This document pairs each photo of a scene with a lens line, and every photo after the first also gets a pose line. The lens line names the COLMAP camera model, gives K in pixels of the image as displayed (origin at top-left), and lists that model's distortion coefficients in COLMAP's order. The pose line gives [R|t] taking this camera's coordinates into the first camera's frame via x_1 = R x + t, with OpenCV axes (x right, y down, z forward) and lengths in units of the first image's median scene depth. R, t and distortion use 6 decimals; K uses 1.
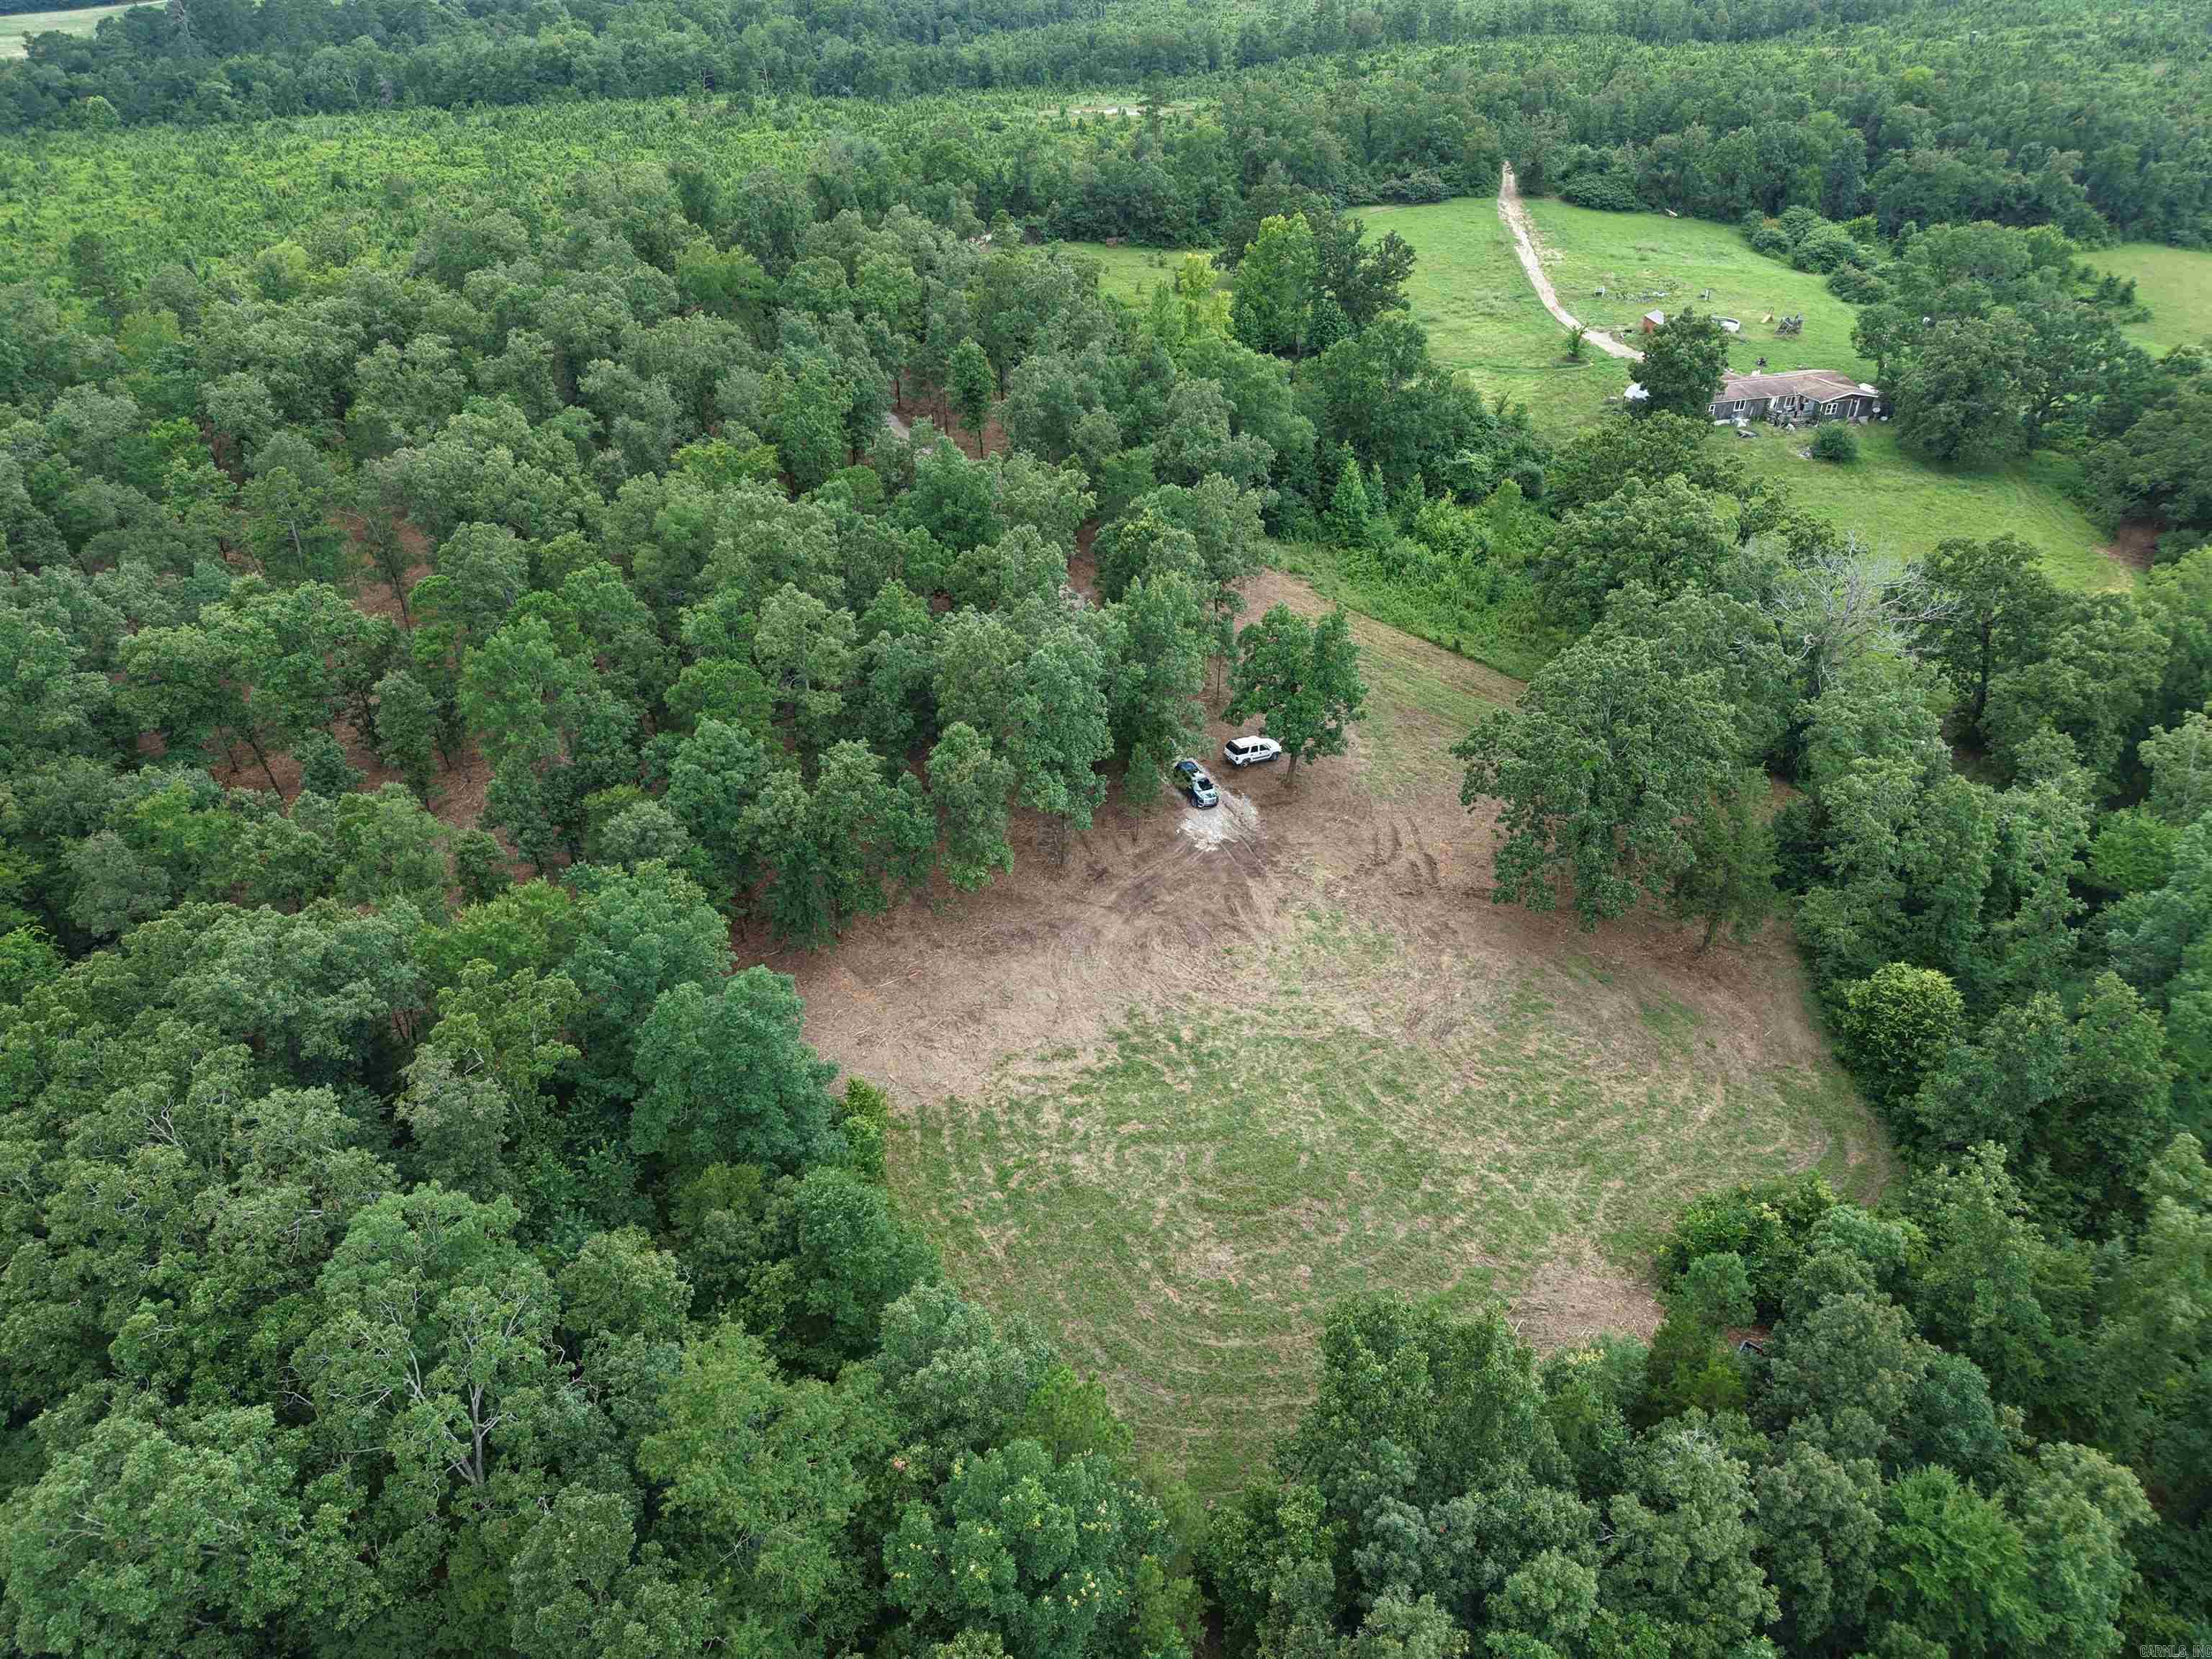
lens RADIAL K [[1479.0, 0, 1106.0], [0, 1479.0, 829.5], [0, 0, 1]] dist [0.003184, -0.006248]
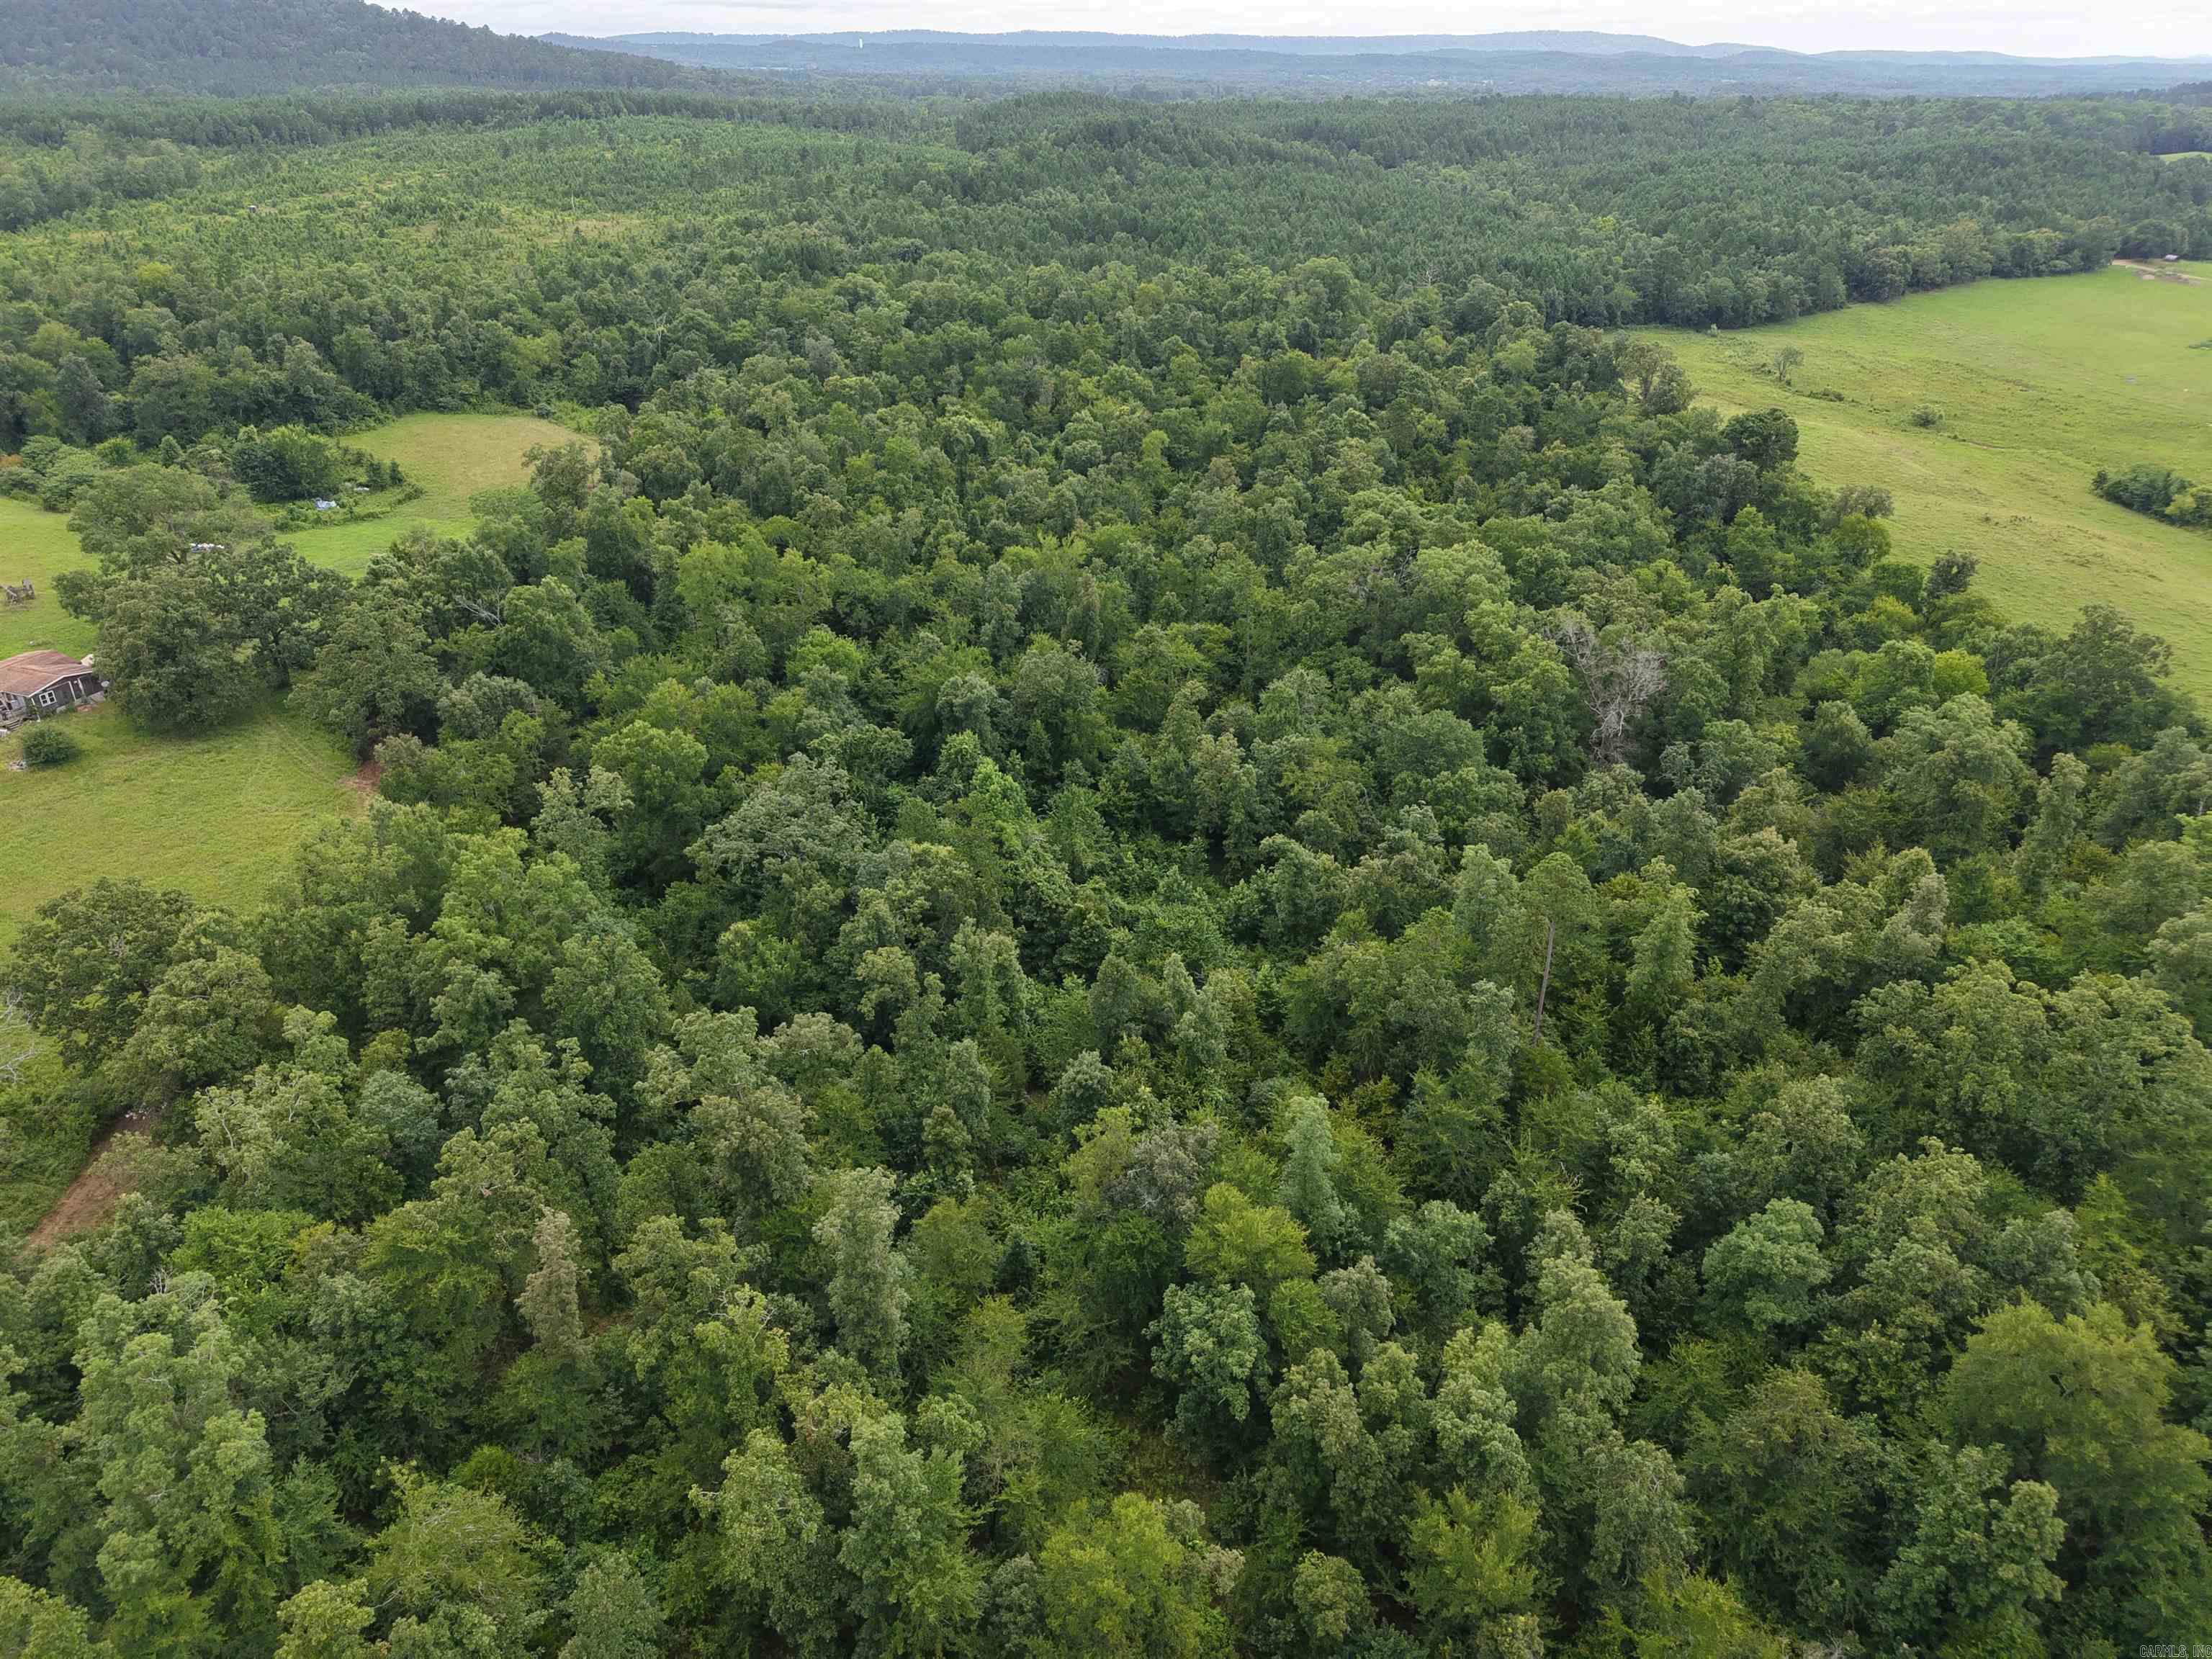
lens RADIAL K [[1479.0, 0, 1106.0], [0, 1479.0, 829.5], [0, 0, 1]] dist [0.003184, -0.006248]
pose [[0.623573, -0.356558, 0.695718, 0.305869], [0.406259, 0.908127, 0.101289, -0.056634], [-0.667915, 0.219480, 0.711138, -0.049949]]
